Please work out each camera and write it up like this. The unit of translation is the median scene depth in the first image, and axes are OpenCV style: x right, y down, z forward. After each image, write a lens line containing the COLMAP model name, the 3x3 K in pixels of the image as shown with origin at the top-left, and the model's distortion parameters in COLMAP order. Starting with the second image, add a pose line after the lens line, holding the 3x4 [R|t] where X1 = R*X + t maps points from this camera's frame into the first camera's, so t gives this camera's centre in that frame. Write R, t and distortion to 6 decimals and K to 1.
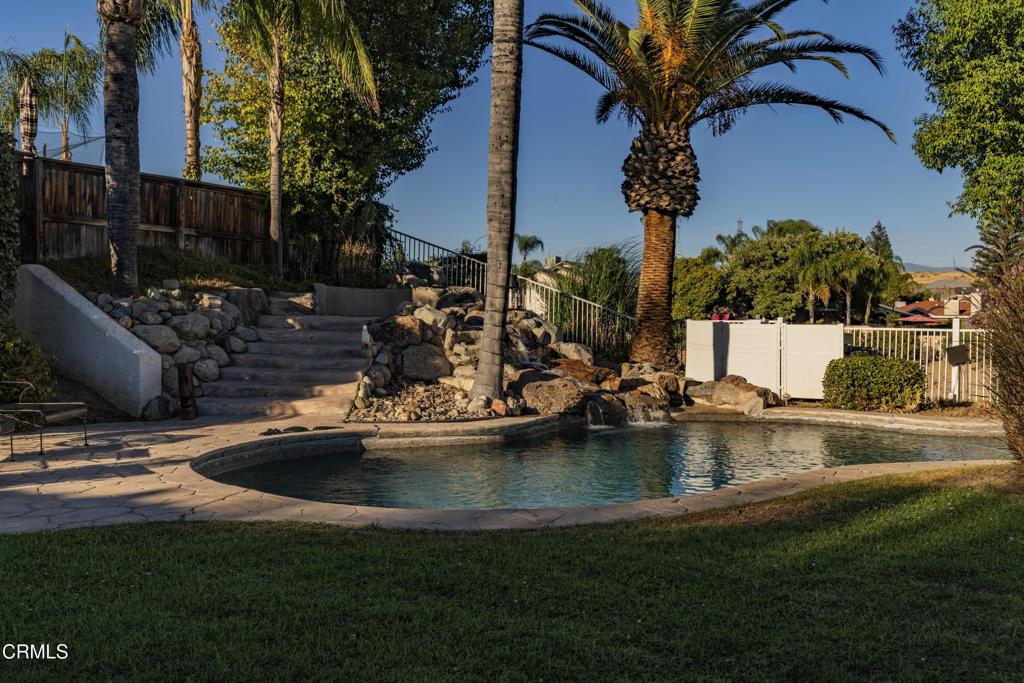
lens RADIAL K [[971.8, 0, 512.0], [0, 971.8, 341.5], [0, 0, 1]] dist [-0.005885, 0.007474]
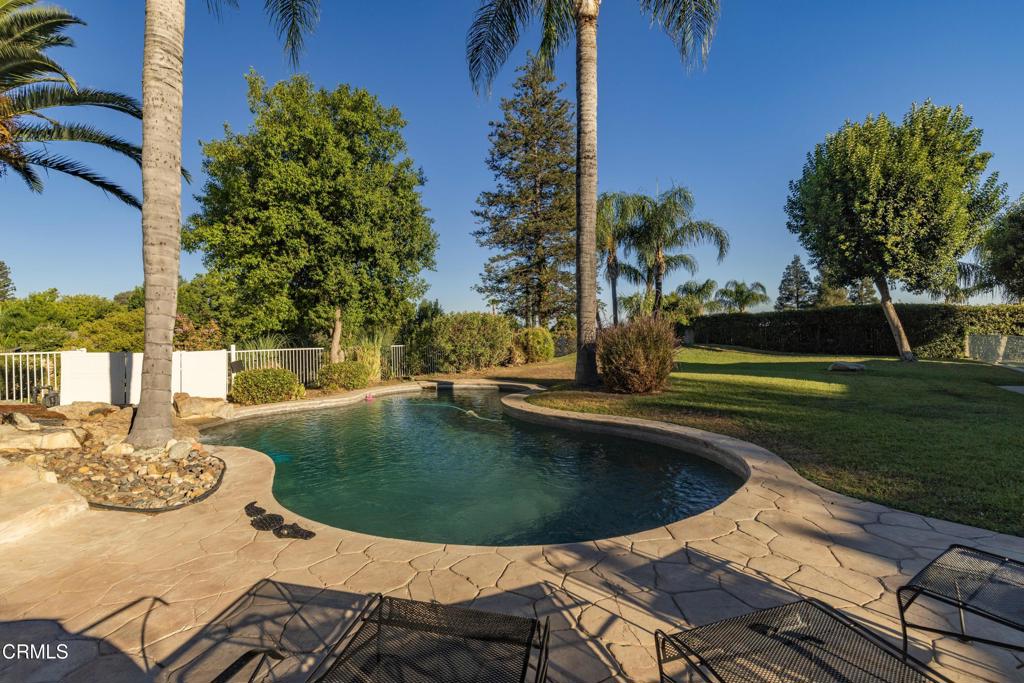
lens RADIAL K [[468.5, 0, 494.6], [0, 468.5, 336.3], [0, 0, 1]] dist [0.003117, 0.000181]
pose [[0.000564, -0.004186, 0.999991, -0.461844], [0.046482, 0.998910, 0.004155, -0.026877], [-0.998919, 0.046480, 0.000758, 0.702519]]
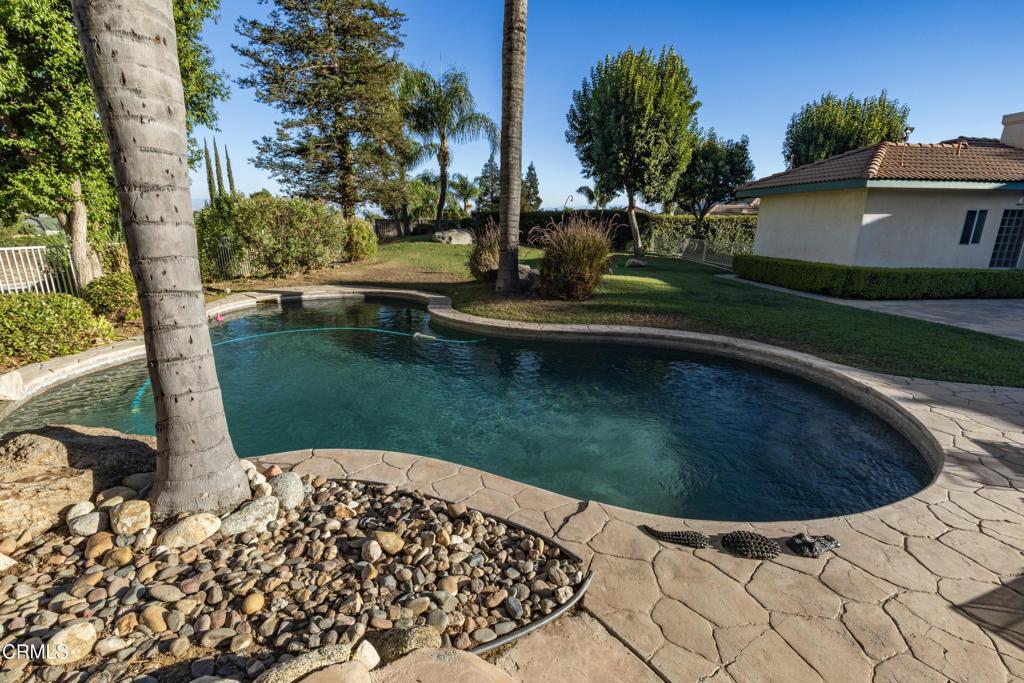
lens RADIAL K [[454.7, 0, 512.0], [0, 454.7, 341.5], [0, 0, 1]] dist [0.001406, 0.000380]
pose [[-0.614814, -0.215797, 0.758575, -0.255641], [0.002747, 0.961246, 0.275679, -0.064678], [-0.788667, 0.171575, -0.590394, 1.025215]]
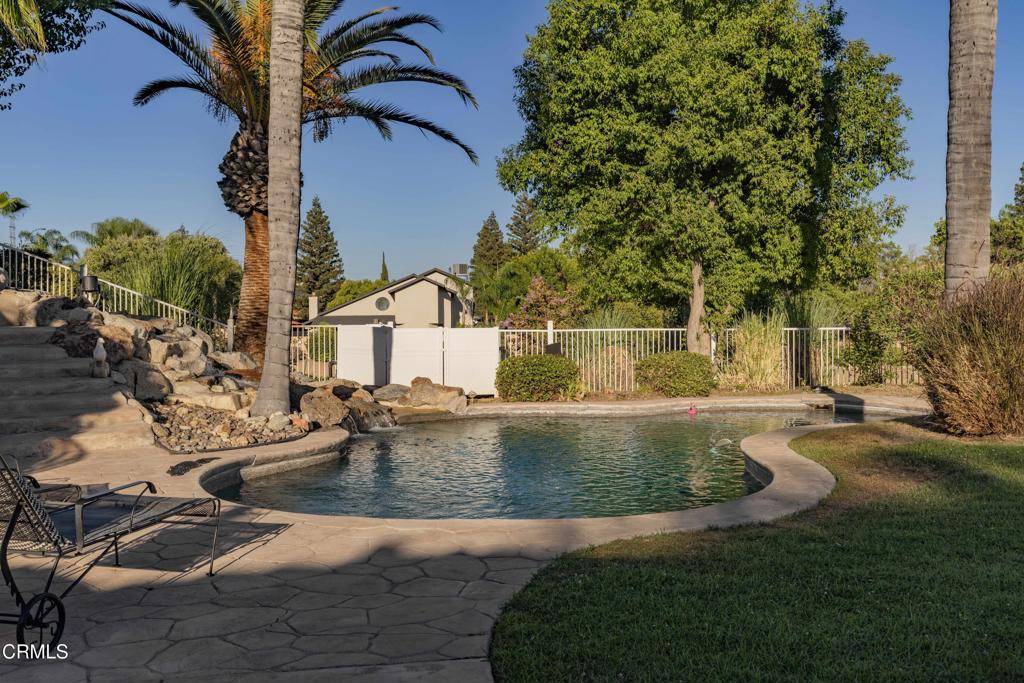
lens RADIAL K [[971.8, 0, 512.0], [0, 971.8, 341.5], [0, 0, 1]] dist [-0.005885, 0.007474]
pose [[0.757966, -0.025785, 0.651785, -0.459370], [0.027424, 0.999595, 0.007652, -0.011121], [-0.651718, 0.012075, 0.758366, 0.163407]]
